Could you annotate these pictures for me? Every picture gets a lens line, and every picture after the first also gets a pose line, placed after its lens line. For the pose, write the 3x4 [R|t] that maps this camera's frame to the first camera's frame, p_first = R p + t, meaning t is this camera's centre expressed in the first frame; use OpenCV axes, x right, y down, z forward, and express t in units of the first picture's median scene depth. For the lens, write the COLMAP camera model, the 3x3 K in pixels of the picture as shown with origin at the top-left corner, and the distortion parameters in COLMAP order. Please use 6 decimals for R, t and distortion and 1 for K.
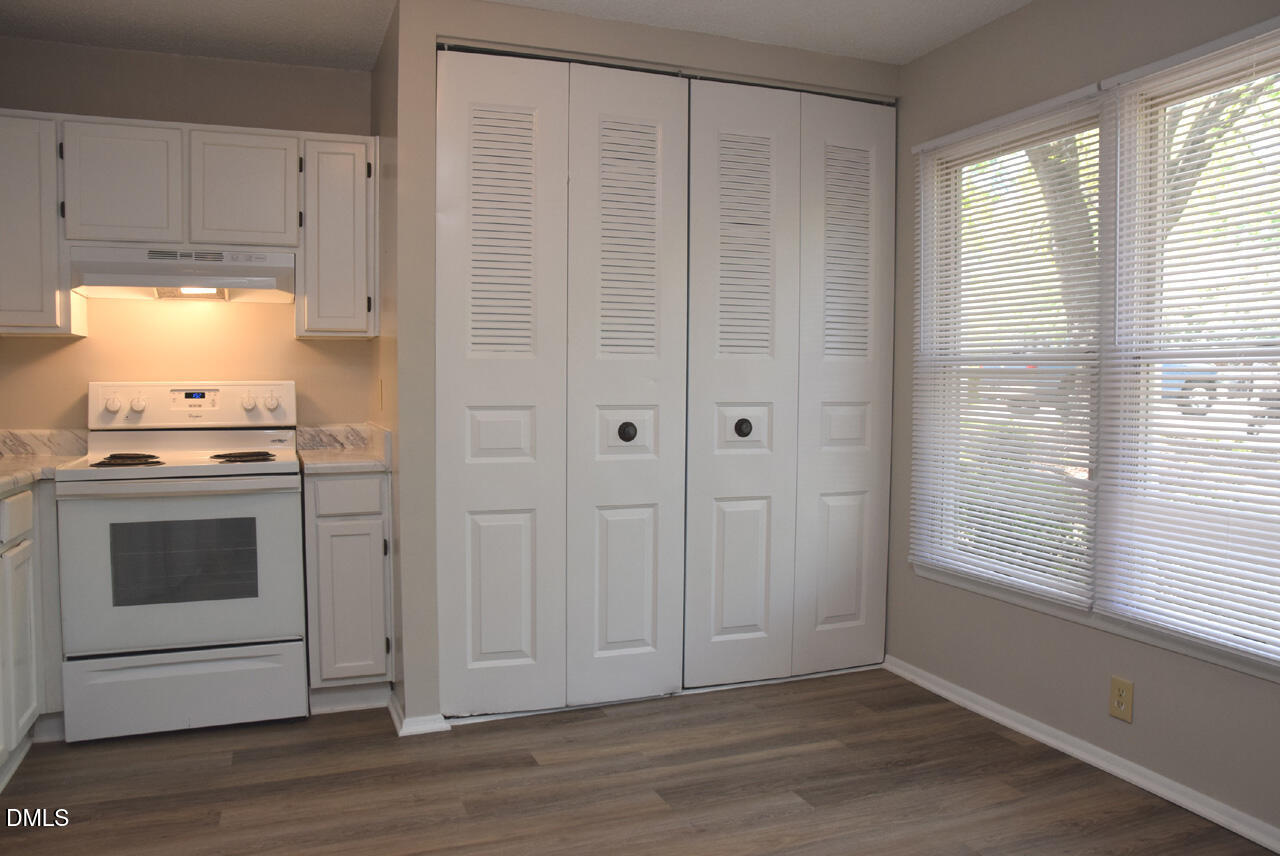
lens RADIAL K [[952.5, 0, 640.0], [0, 952.5, 428.0], [0, 0, 1]] dist [-0.144219, 0.123015]
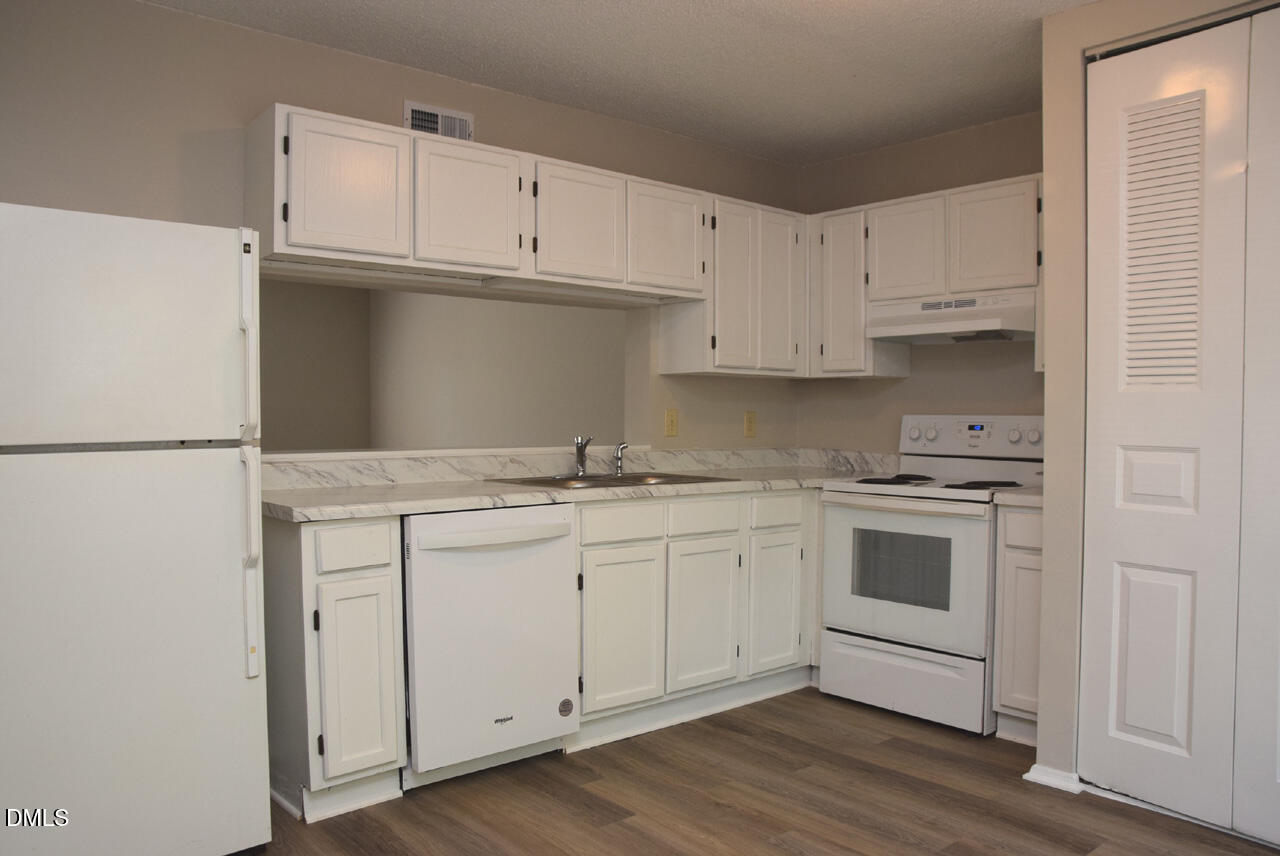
lens RADIAL K [[944.0, 0, 642.8], [0, 944.0, 436.6], [0, 0, 1]] dist [-0.141491, 0.116139]
pose [[0.341821, 0.027352, -0.939367, 0.485781], [-0.054910, 0.998450, 0.009092, -0.014251], [0.938160, 0.048473, 0.342793, 0.273340]]
